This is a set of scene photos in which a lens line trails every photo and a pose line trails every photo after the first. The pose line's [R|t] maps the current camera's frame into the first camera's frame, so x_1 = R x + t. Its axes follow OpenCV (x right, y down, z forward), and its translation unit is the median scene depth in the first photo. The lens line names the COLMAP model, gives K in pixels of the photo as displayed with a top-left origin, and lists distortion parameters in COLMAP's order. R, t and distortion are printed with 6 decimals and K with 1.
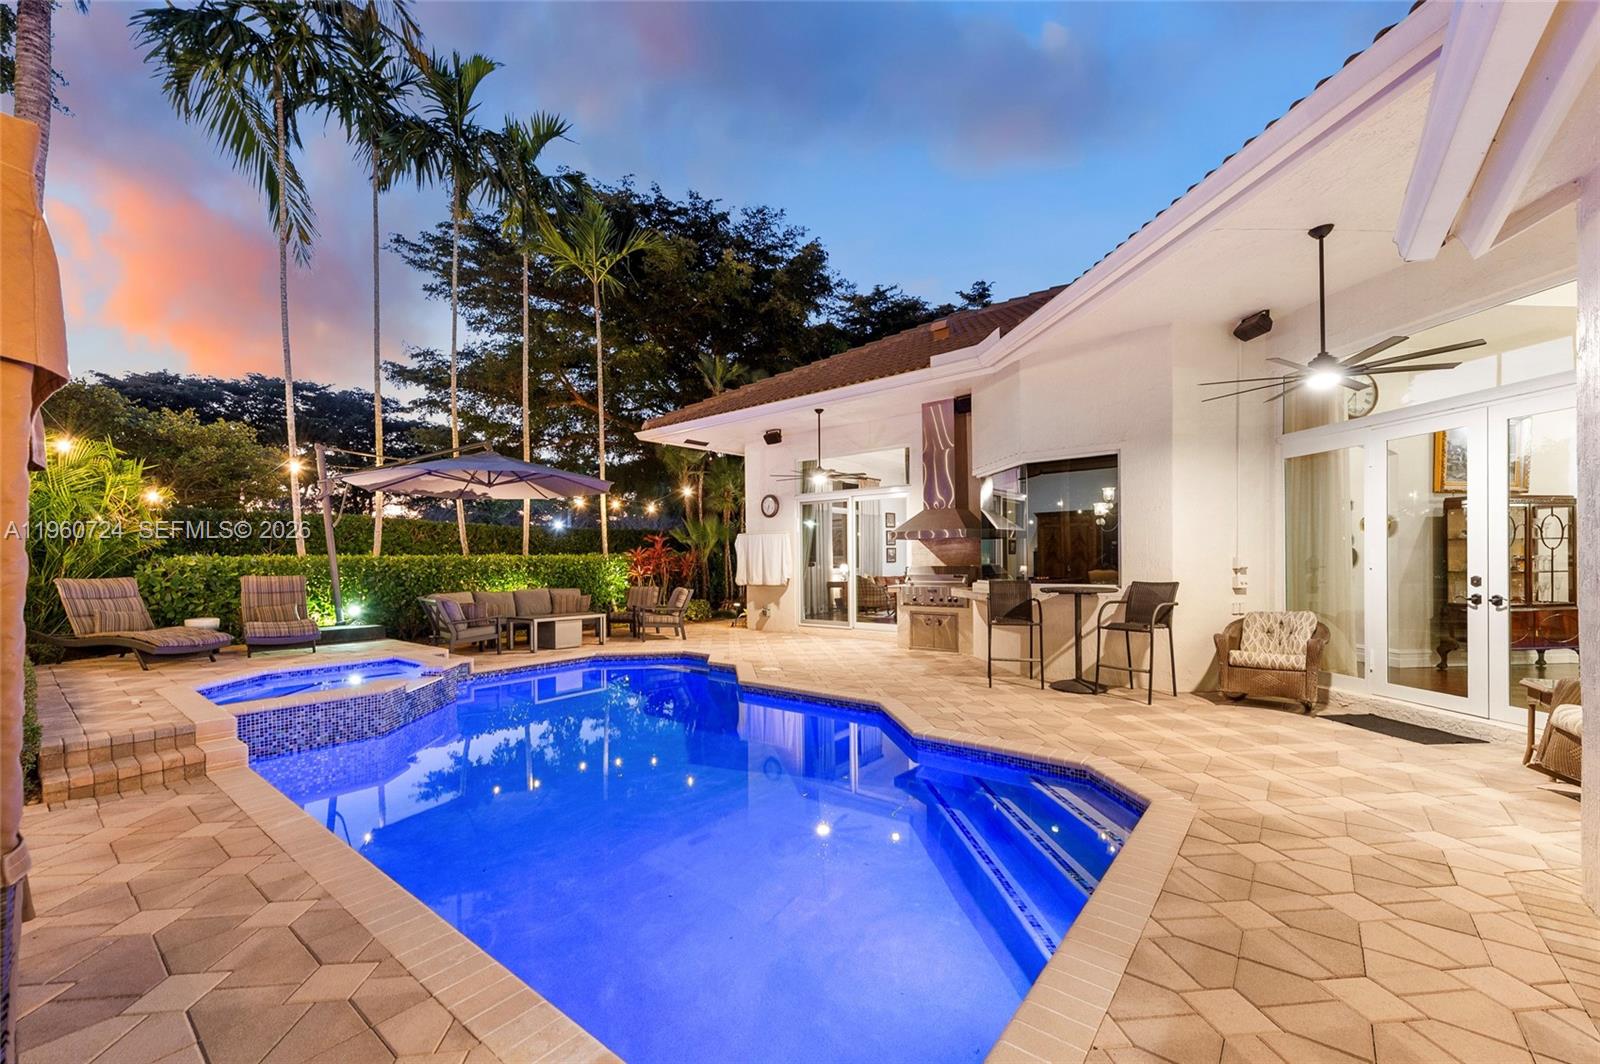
lens RADIAL K [[627.4, 0, 795.5], [0, 627.4, 556.8], [0, 0, 1]] dist [0.000895, 0.000033]
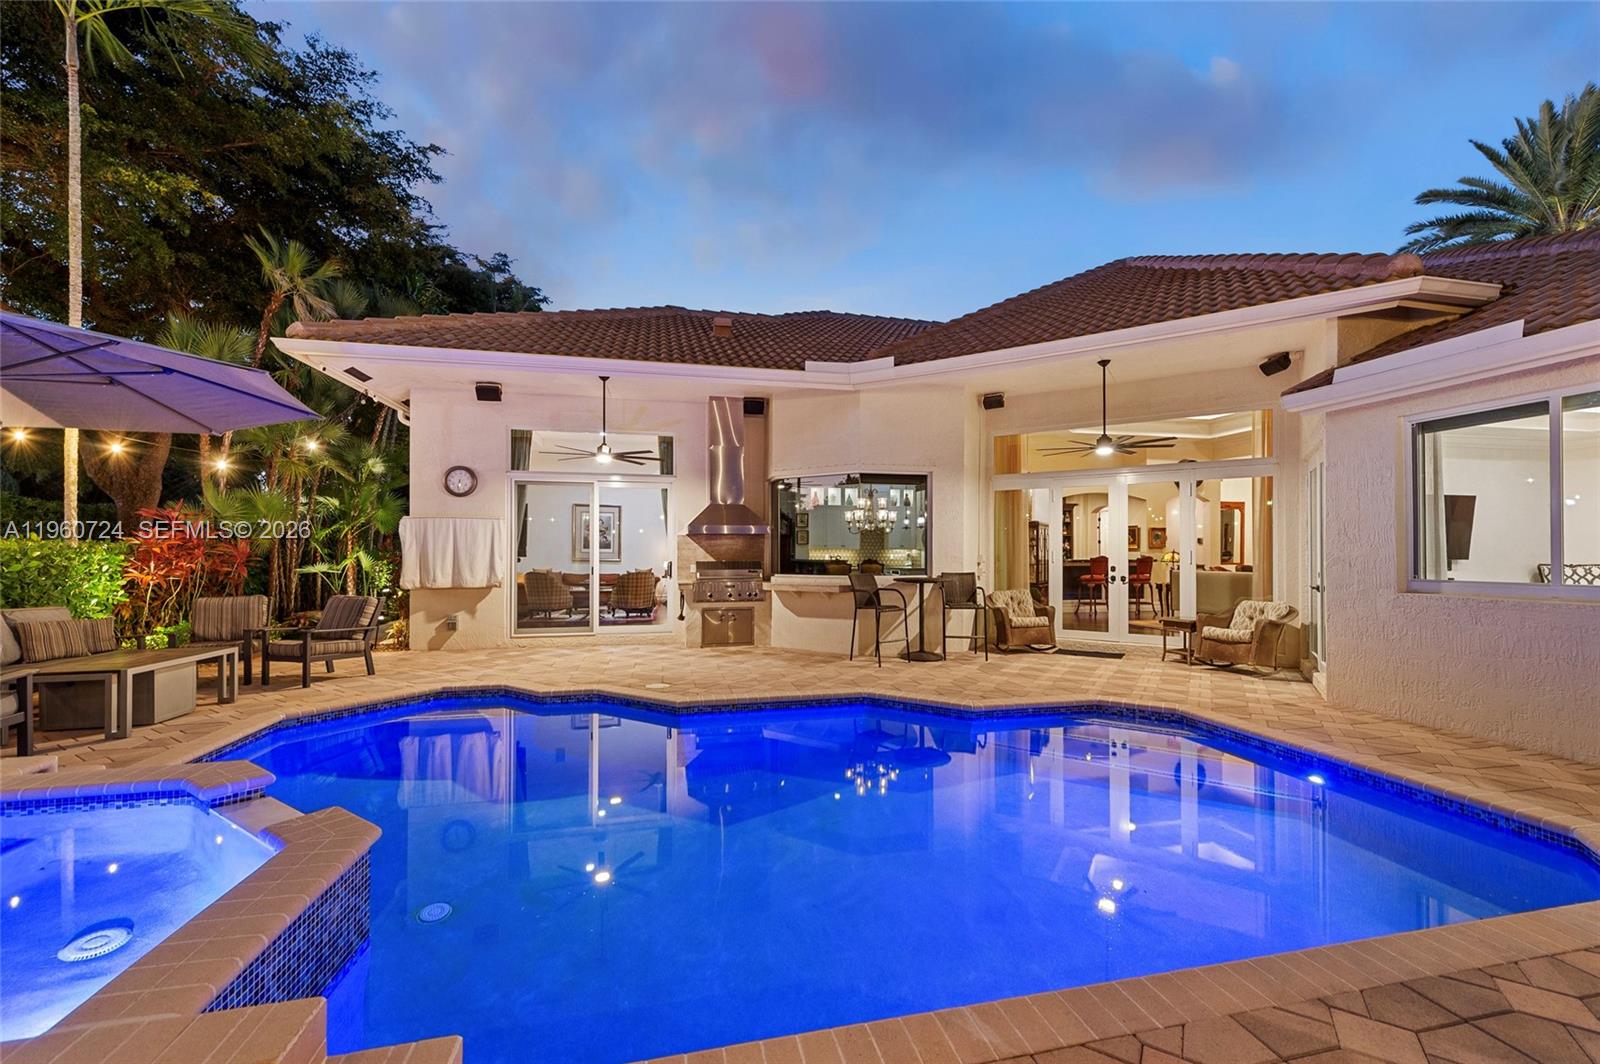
lens RADIAL K [[627.2, 0, 802.0], [0, 627.2, 548.0], [0, 0, 1]] dist [0.000037, -0.000200]
pose [[0.622556, 0.016736, 0.782396, -0.413064], [-0.009745, 0.999860, -0.013634, 0.004971], [-0.782514, 0.000863, 0.622632, 0.242836]]
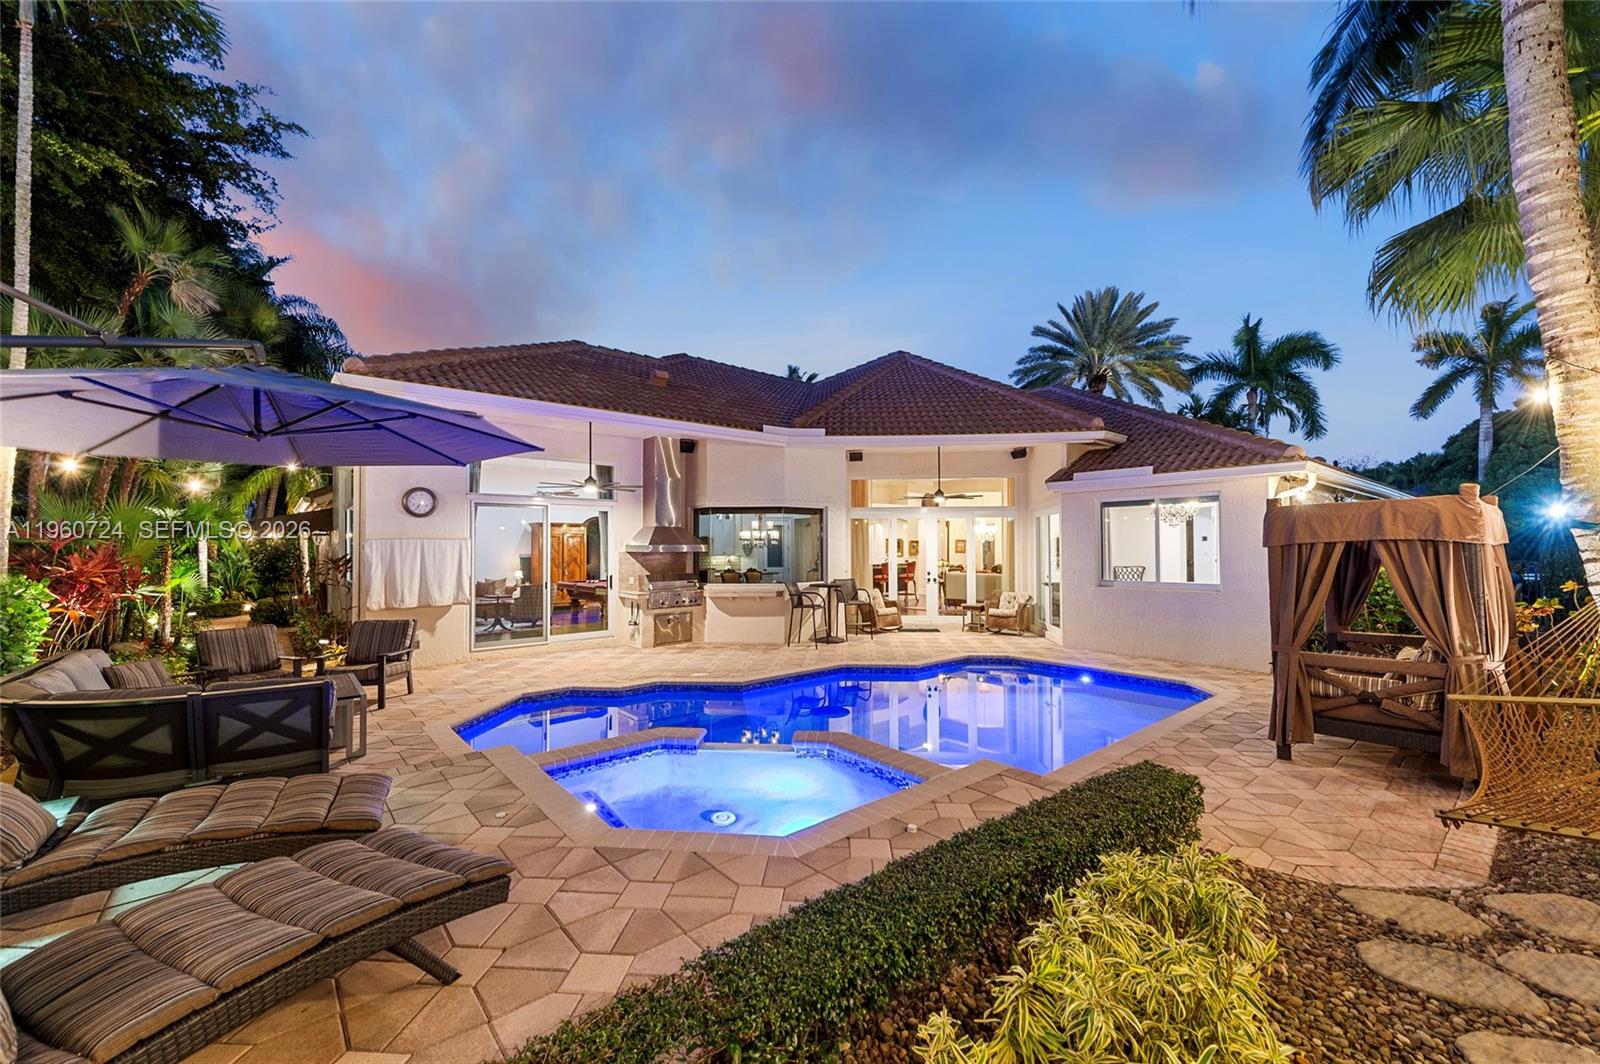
lens RADIAL K [[624.5, 0, 800.0], [0, 624.5, 532.0], [0, 0, 1]] dist [-0.009984, -0.000062]
pose [[0.181304, 0.033500, 0.982856, -0.778788], [-0.001008, 0.999425, -0.033879, -0.022299], [-0.983427, 0.005151, 0.181234, 0.458474]]
